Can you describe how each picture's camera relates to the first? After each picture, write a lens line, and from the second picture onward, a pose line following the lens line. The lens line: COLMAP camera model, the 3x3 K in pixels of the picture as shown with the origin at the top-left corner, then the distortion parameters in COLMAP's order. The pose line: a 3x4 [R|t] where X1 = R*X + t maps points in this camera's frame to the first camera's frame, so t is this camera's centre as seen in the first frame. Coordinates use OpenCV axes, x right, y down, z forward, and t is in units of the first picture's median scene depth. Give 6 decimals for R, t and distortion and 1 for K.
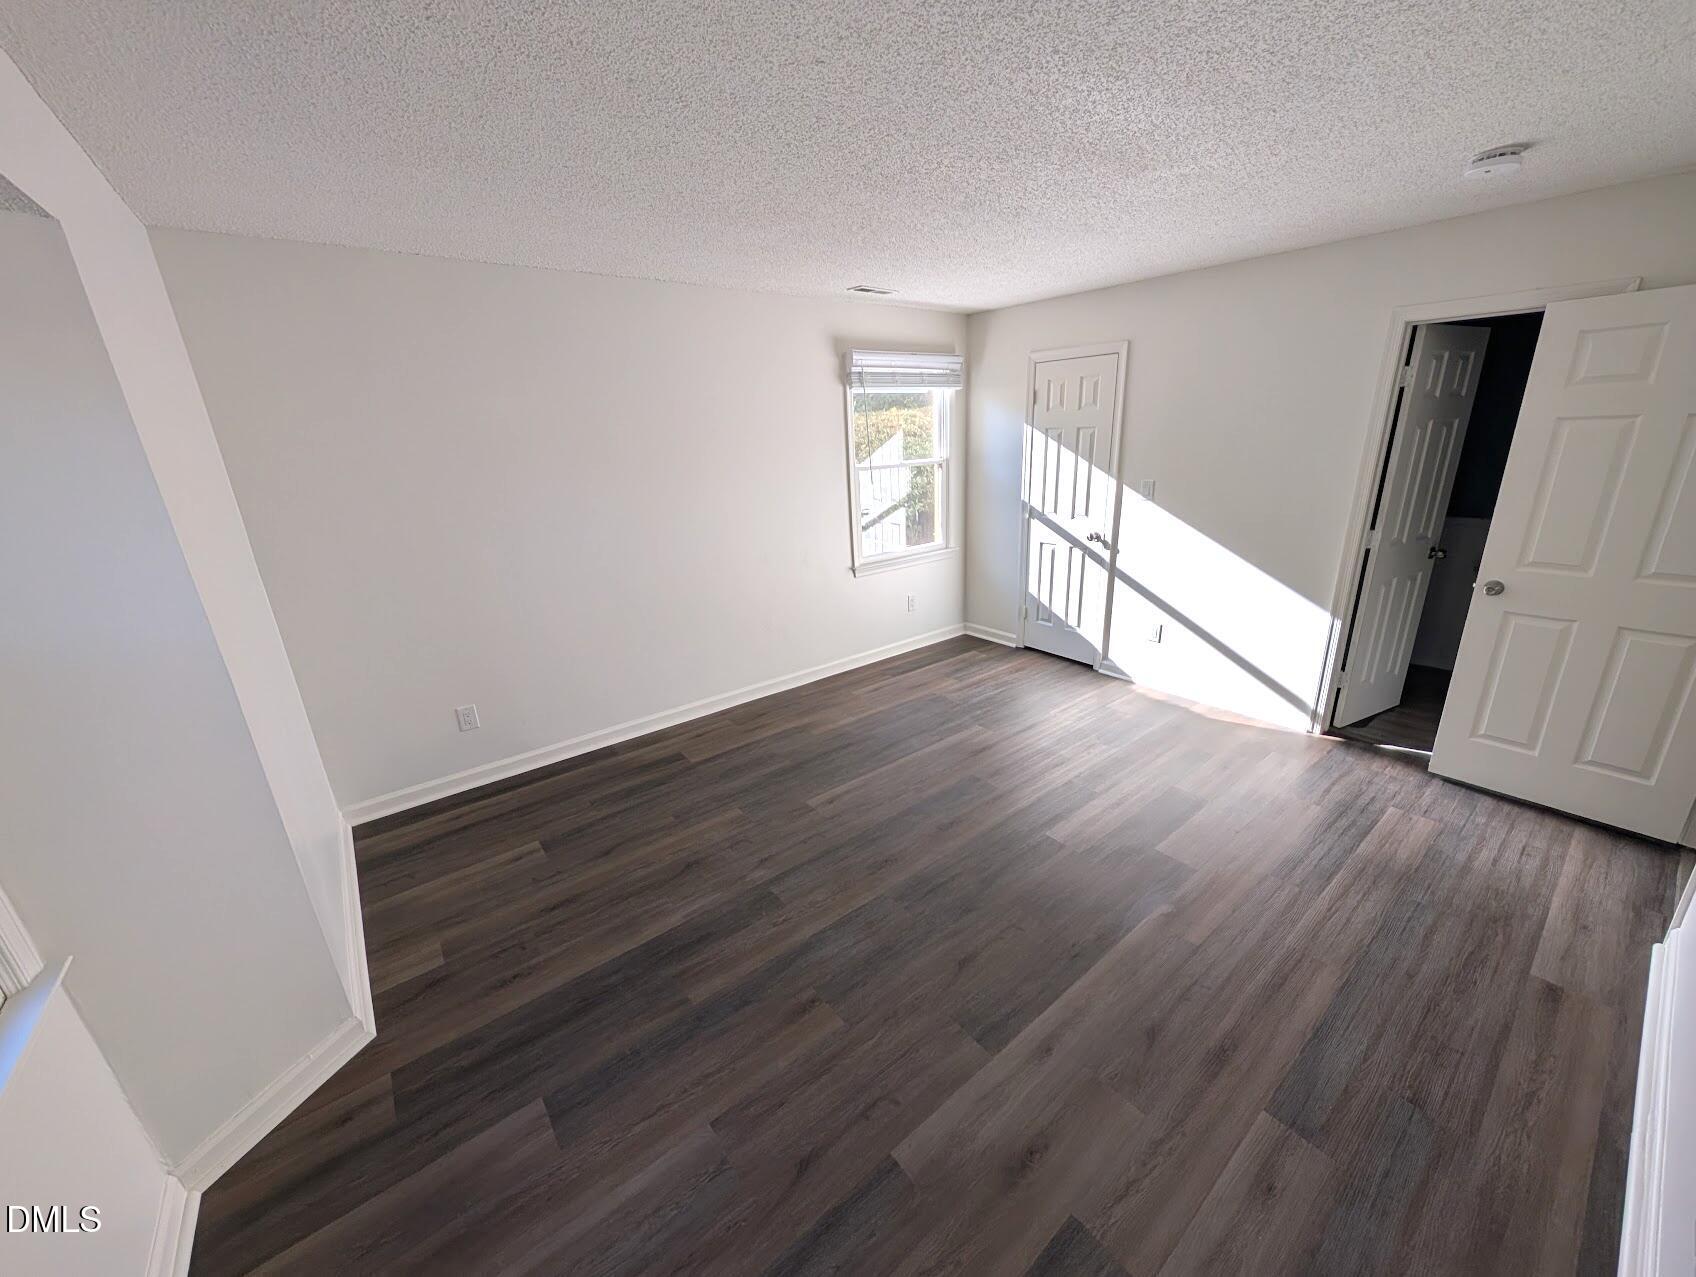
lens RADIAL K [[653.1, 0, 855.1], [0, 653.1, 635.6], [0, 0, 1]] dist [-0.001521, 0.000098]
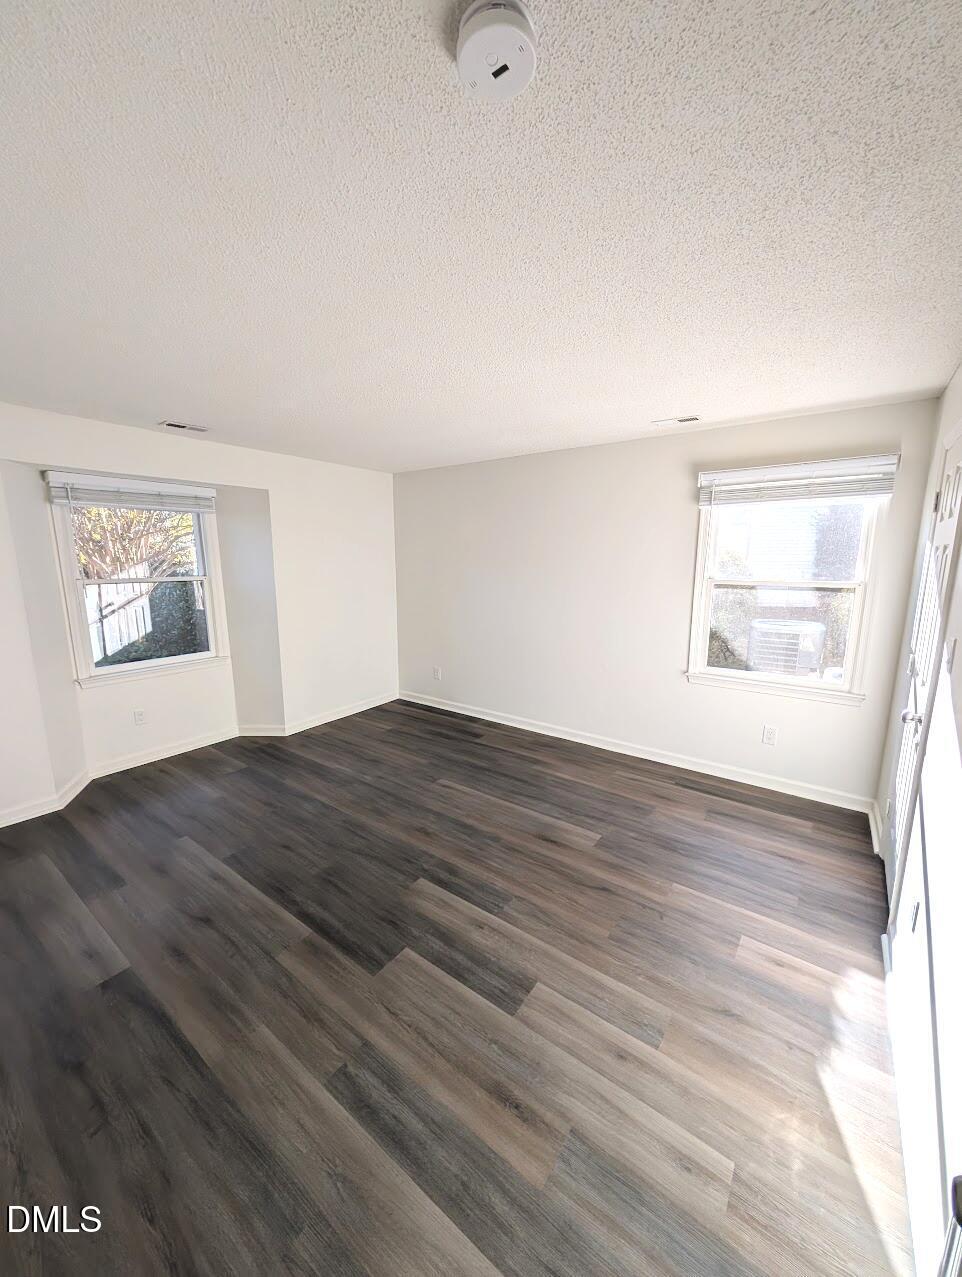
lens RADIAL K [[491.7, 0, 483.6], [0, 491.7, 645.8], [0, 0, 1]] dist [-0.001521, 0.000098]
pose [[0.247254, 0.209530, -0.946025, 0.825275], [-0.301750, 0.944439, 0.130314, -0.186403], [0.920767, 0.253242, 0.296742, 0.566955]]
